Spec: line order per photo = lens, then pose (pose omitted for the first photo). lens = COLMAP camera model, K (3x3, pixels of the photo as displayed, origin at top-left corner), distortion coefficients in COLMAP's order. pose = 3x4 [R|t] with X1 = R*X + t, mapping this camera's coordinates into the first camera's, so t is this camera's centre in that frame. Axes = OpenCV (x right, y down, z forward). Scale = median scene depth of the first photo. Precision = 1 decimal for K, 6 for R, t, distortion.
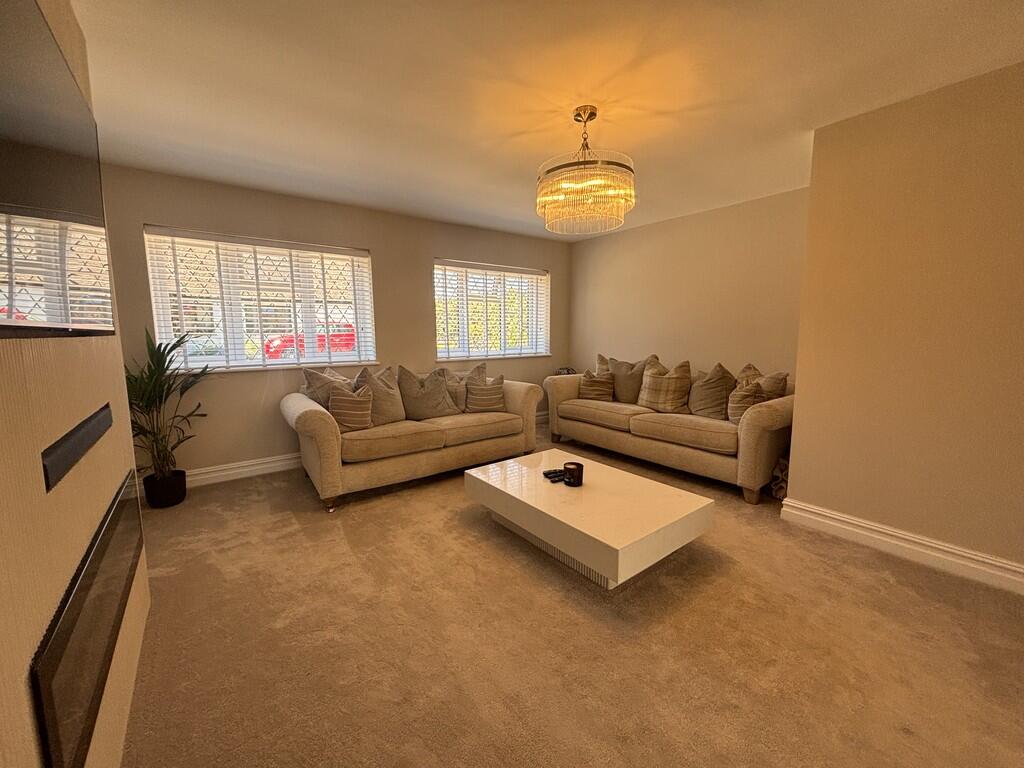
lens RADIAL K [[411.3, 0, 508.2], [0, 411.3, 380.9], [0, 0, 1]] dist [0.000659, -0.000032]
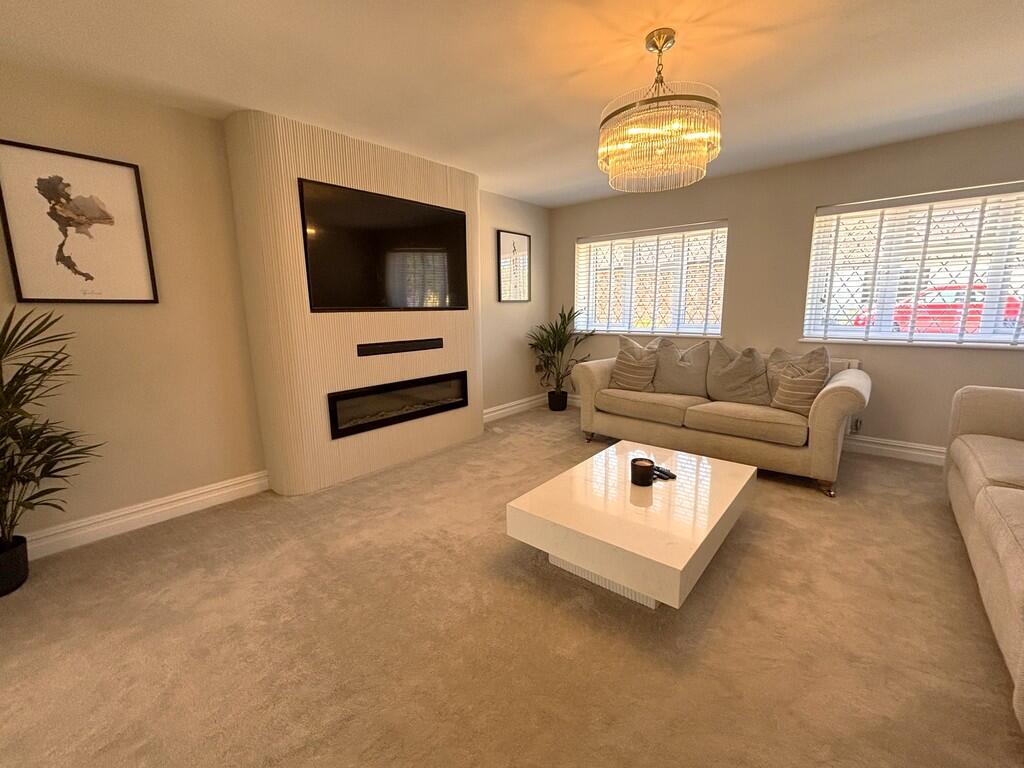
lens RADIAL K [[418.4, 0, 513.8], [0, 418.4, 382.0], [0, 0, 1]] dist [0.002795, 0.000192]
pose [[0.216917, 0.175446, -0.960295, 0.905441], [-0.102143, 0.982396, 0.156411, -0.073159], [0.970832, 0.064159, 0.231019, 0.501861]]
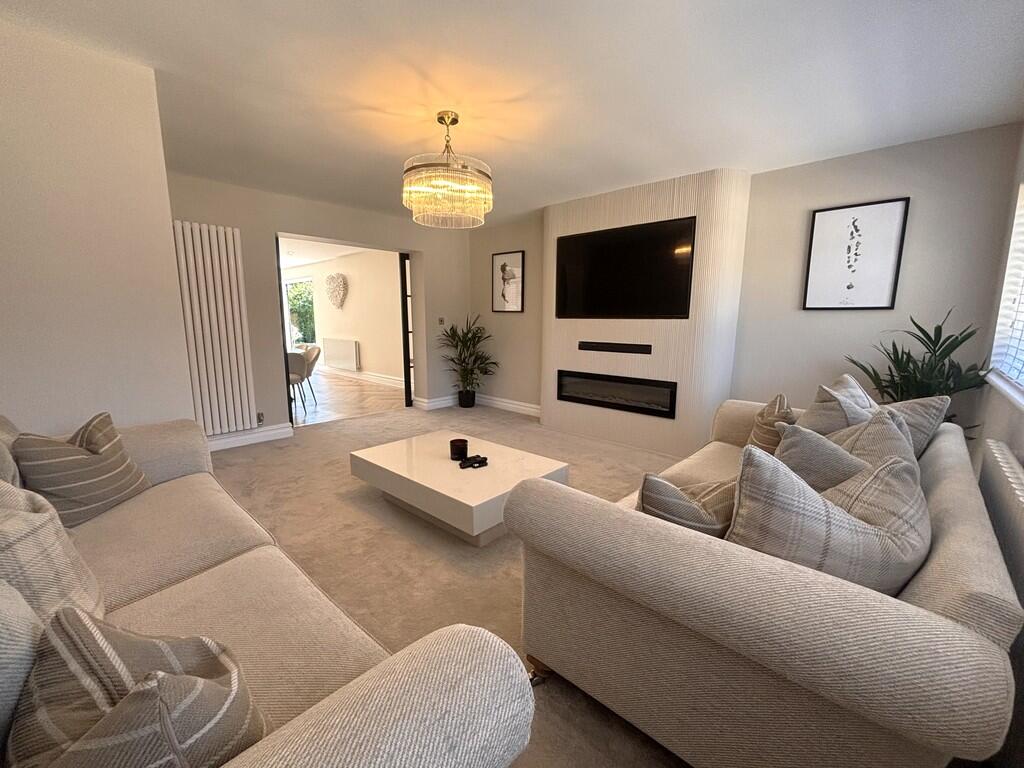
lens RADIAL K [[418.4, 0, 513.8], [0, 418.4, 382.0], [0, 0, 1]] dist [0.002795, 0.000192]
pose [[-0.981085, 0.031665, -0.190972, 0.224736], [-0.021253, 0.962947, 0.268850, -0.241472], [0.192409, 0.267824, -0.944060, 1.969151]]
